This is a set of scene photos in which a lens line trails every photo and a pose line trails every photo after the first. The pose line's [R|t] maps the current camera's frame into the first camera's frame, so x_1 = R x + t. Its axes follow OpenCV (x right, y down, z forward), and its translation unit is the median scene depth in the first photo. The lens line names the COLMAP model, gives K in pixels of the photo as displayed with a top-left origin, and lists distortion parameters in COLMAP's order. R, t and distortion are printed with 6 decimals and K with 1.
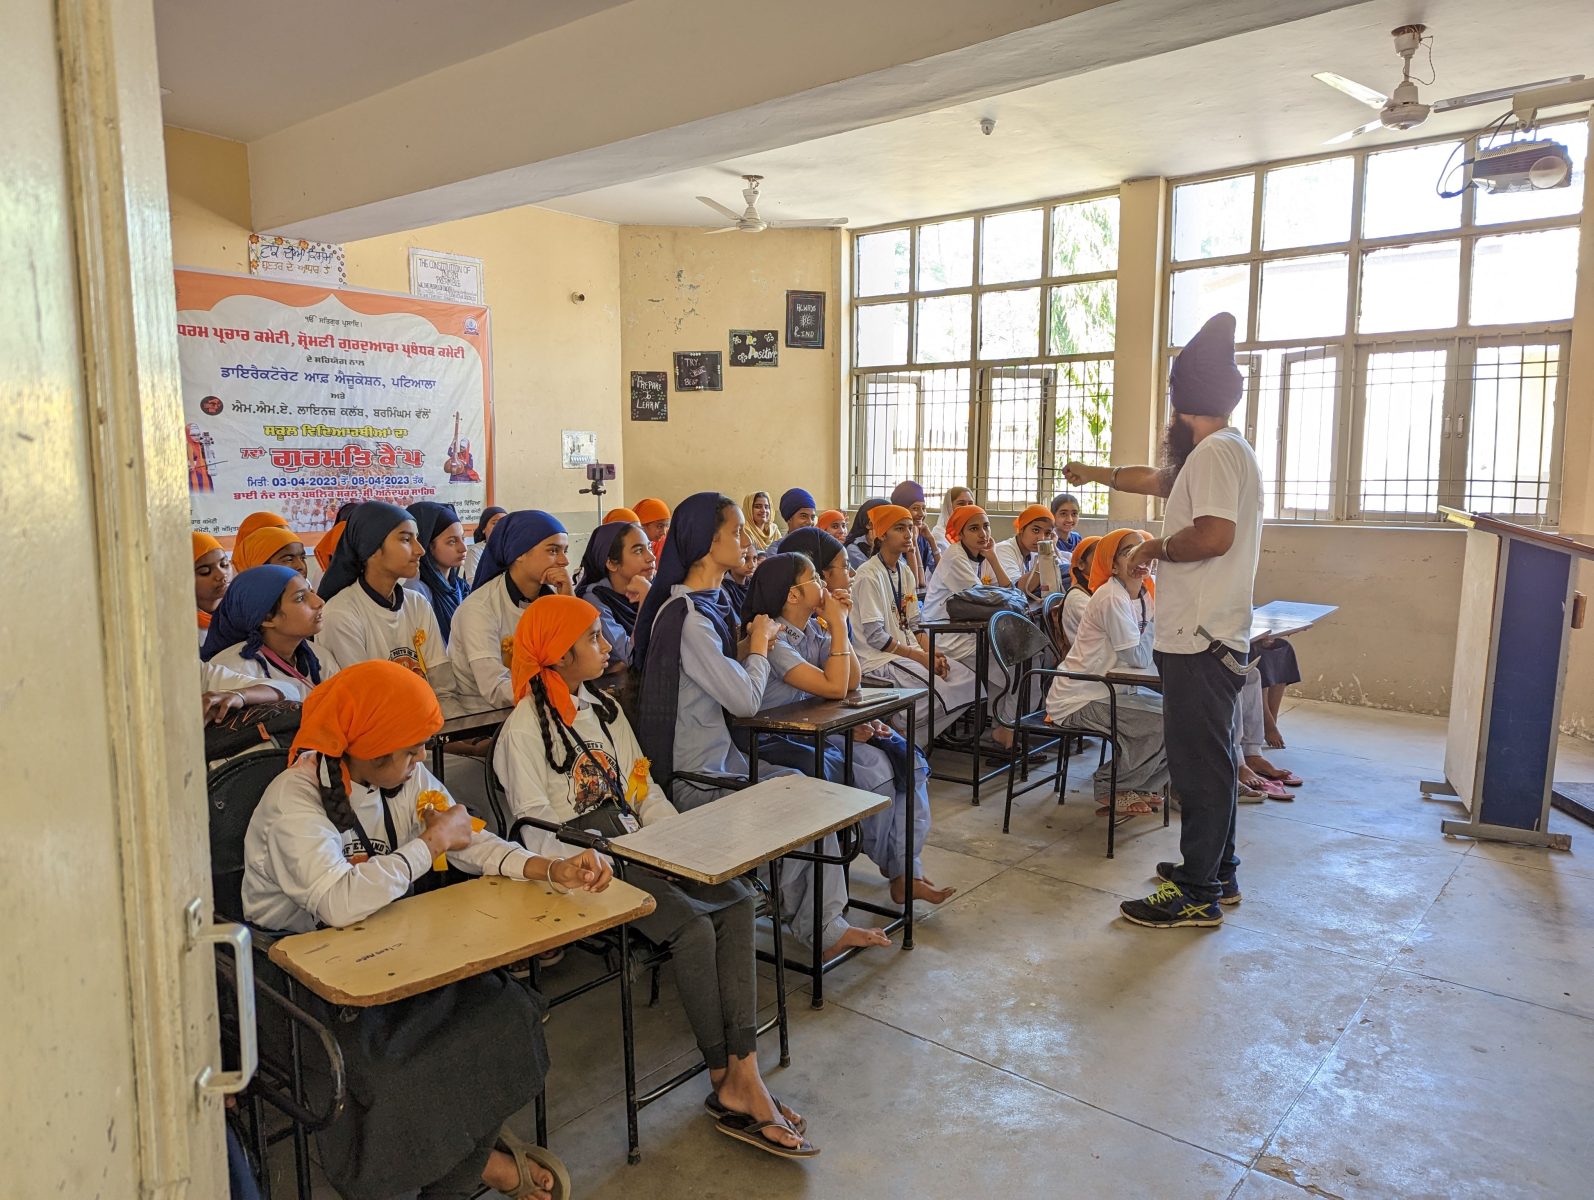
lens RADIAL K [[1145.5, 0, 796.1], [0, 1145.5, 601.0], [0, 0, 1]] dist [0.050019, -0.051234]
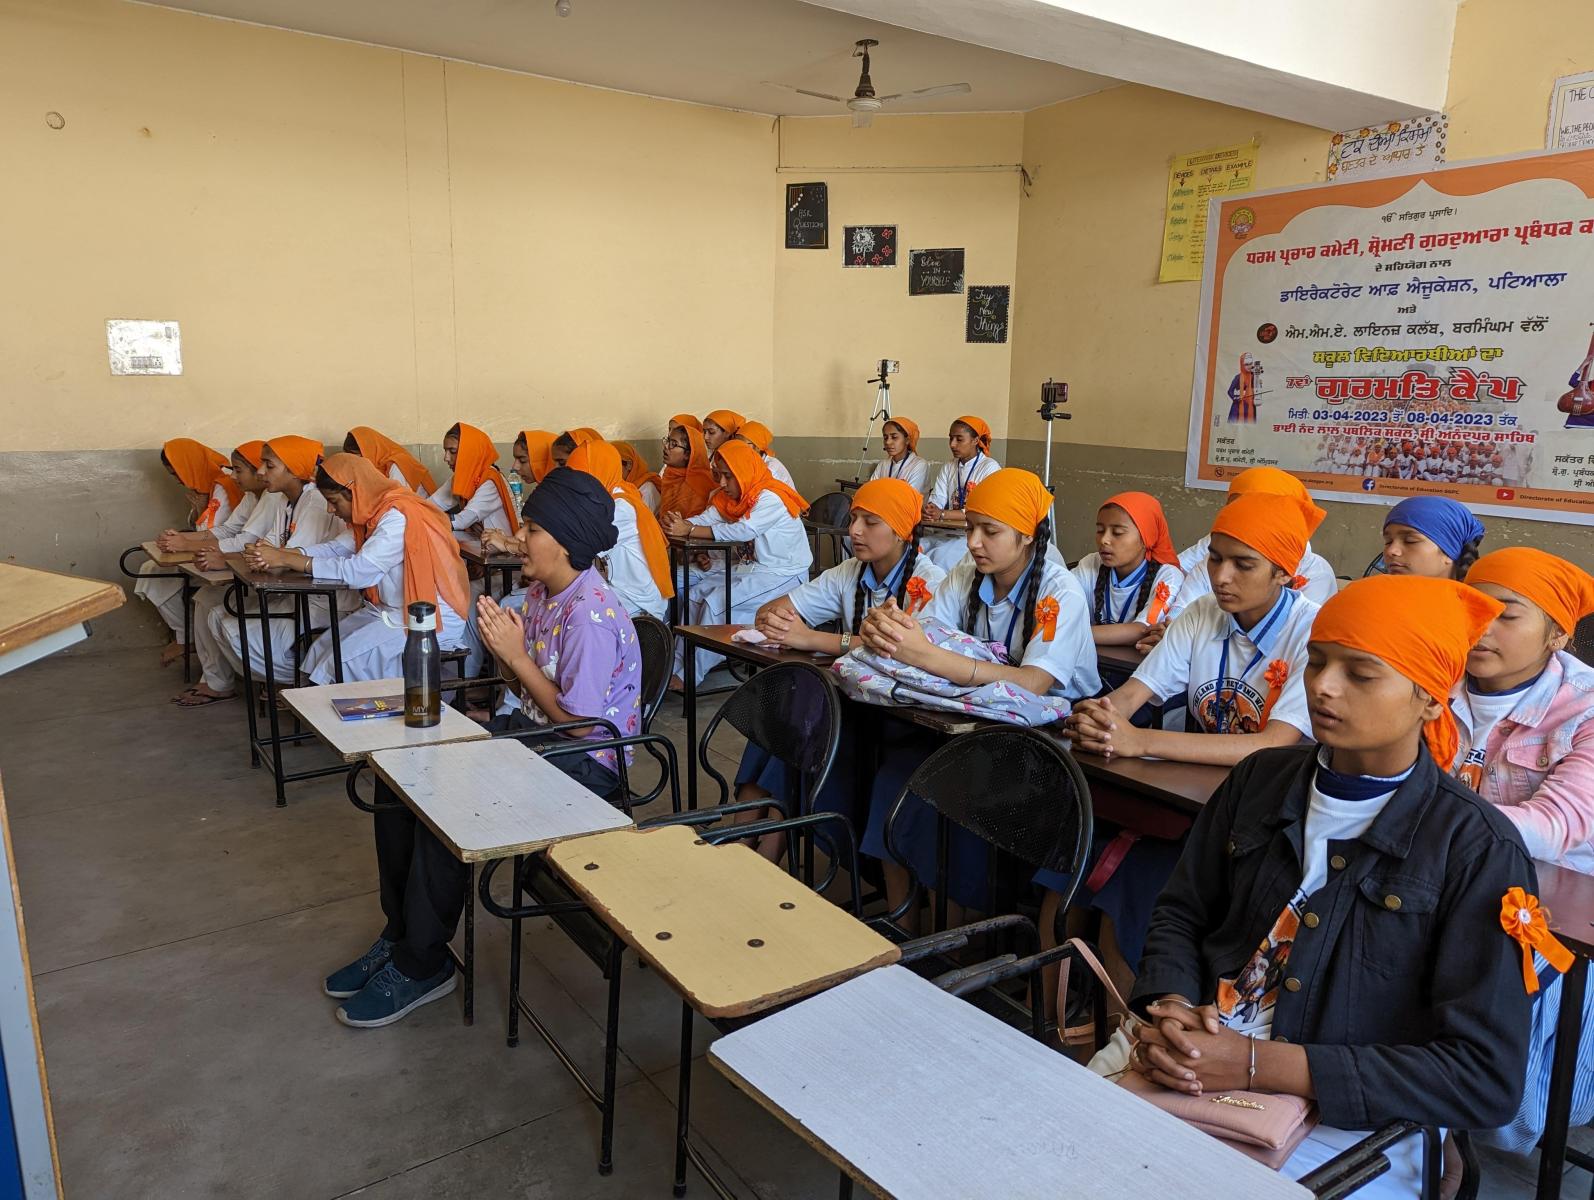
lens RADIAL K [[1145.5, 0, 790.0], [0, 1145.5, 600.7], [0, 0, 1]] dist [0.050019, -0.051234]
pose [[-0.290707, 0.174054, -0.940848, 0.526938], [-0.129809, 0.967049, 0.219010, -0.104405], [0.947966, 0.185798, -0.258534, 0.851131]]
